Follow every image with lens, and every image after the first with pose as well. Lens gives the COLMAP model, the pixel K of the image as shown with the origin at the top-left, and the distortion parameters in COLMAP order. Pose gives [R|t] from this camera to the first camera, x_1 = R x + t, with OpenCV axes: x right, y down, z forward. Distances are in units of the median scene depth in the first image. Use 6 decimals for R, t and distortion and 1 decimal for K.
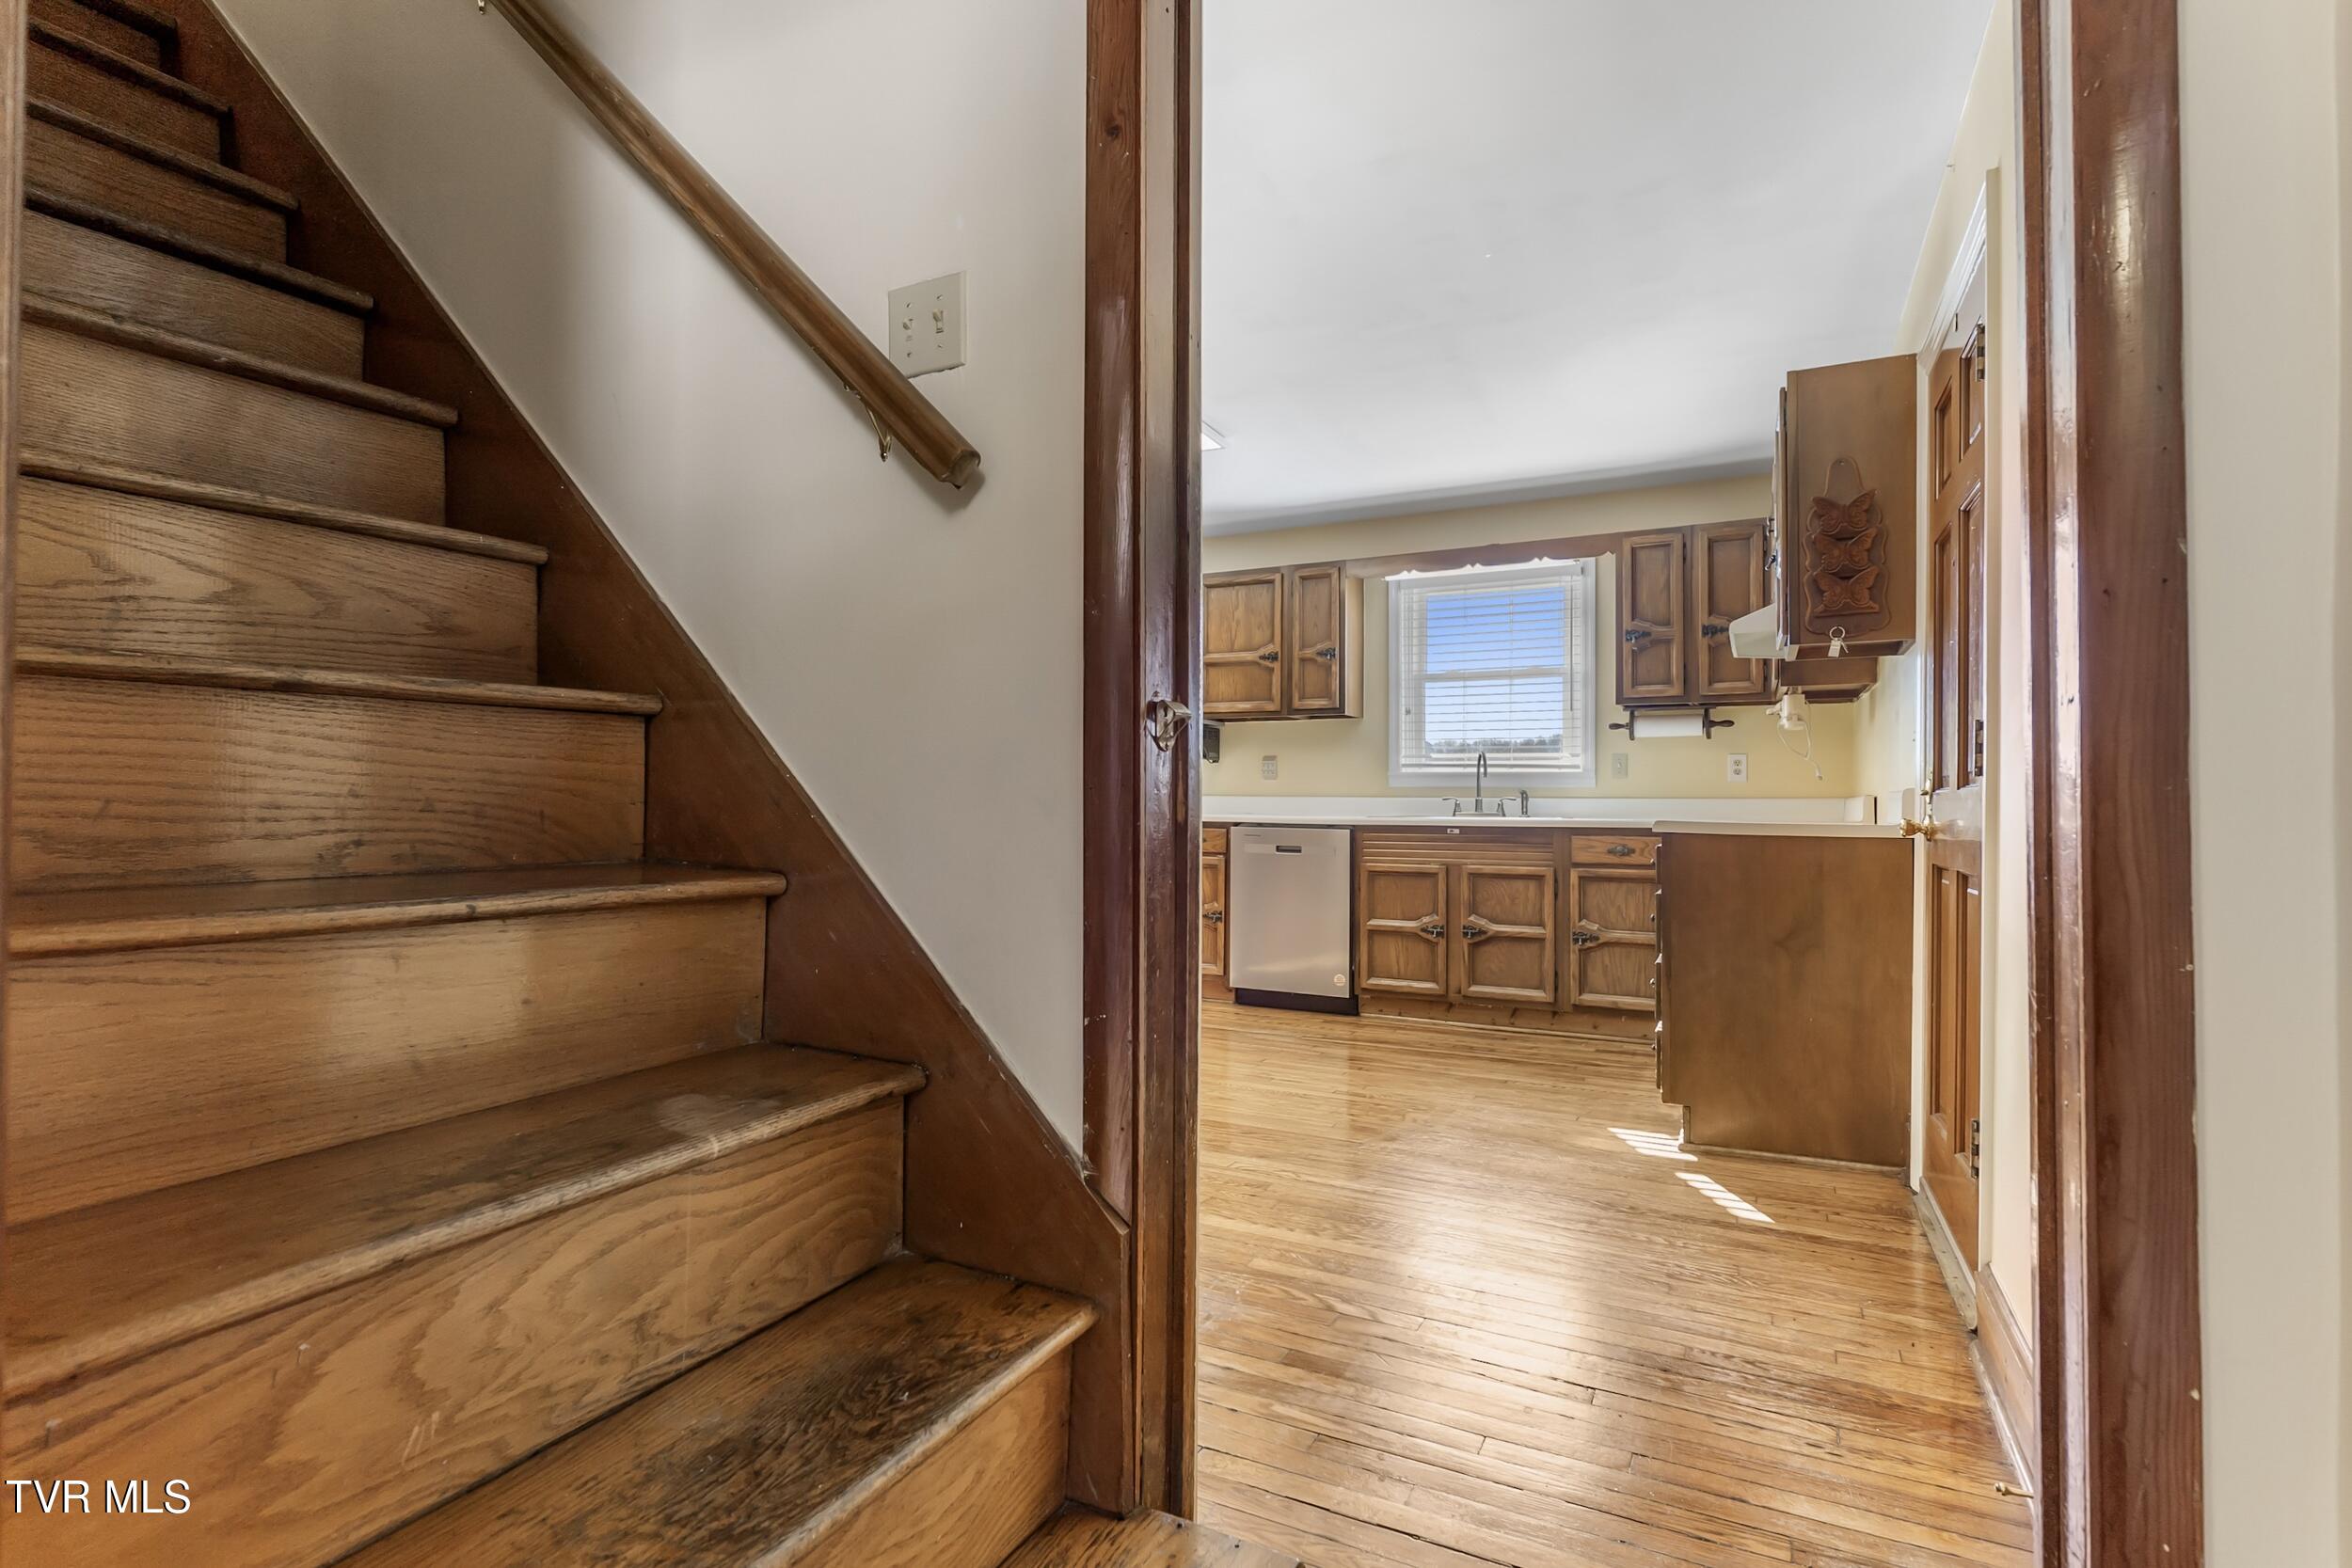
lens RADIAL K [[1135.3, 0, 1173.2], [0, 1135.3, 778.7], [0, 0, 1]] dist [0.000435, 0.000616]
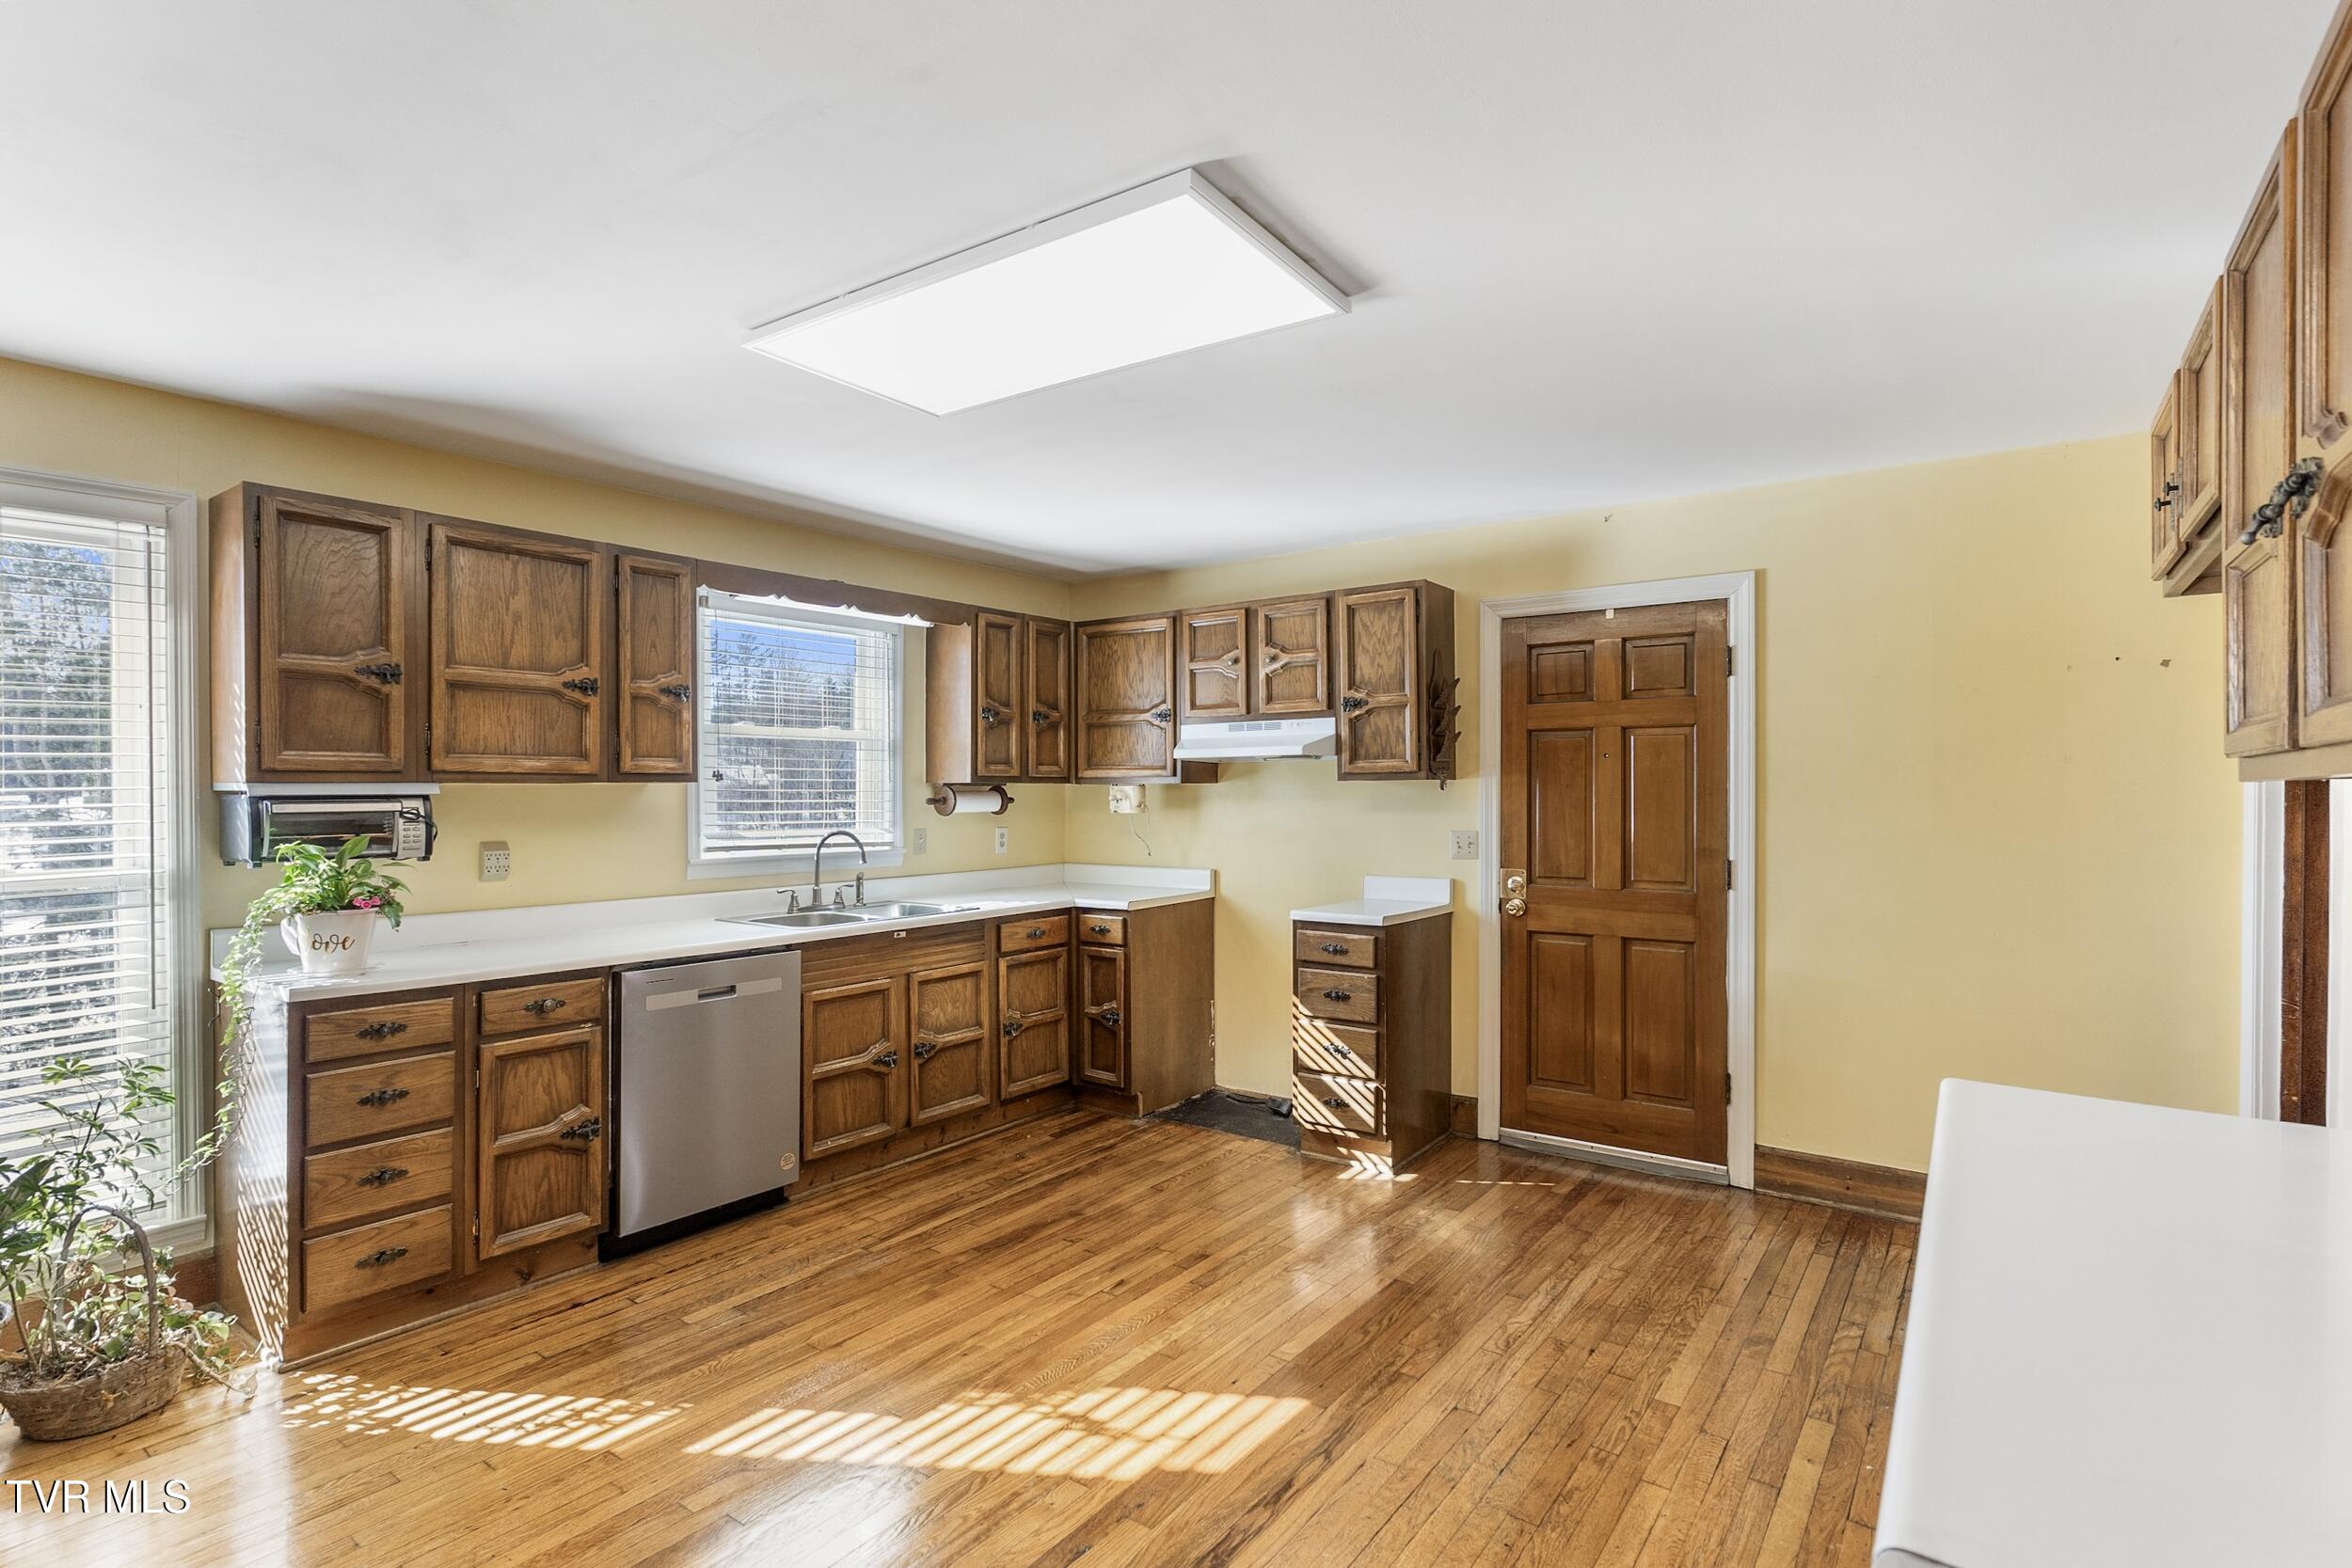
lens RADIAL K [[1135.3, 0, 1172.5], [0, 1135.3, 790.9], [0, 0, 1]] dist [0.000435, 0.000616]
pose [[0.165413, -0.007380, 0.986197, -0.502785], [-0.011354, 0.999891, 0.009387, -0.064241], [-0.986159, -0.012750, 0.165311, 0.624209]]
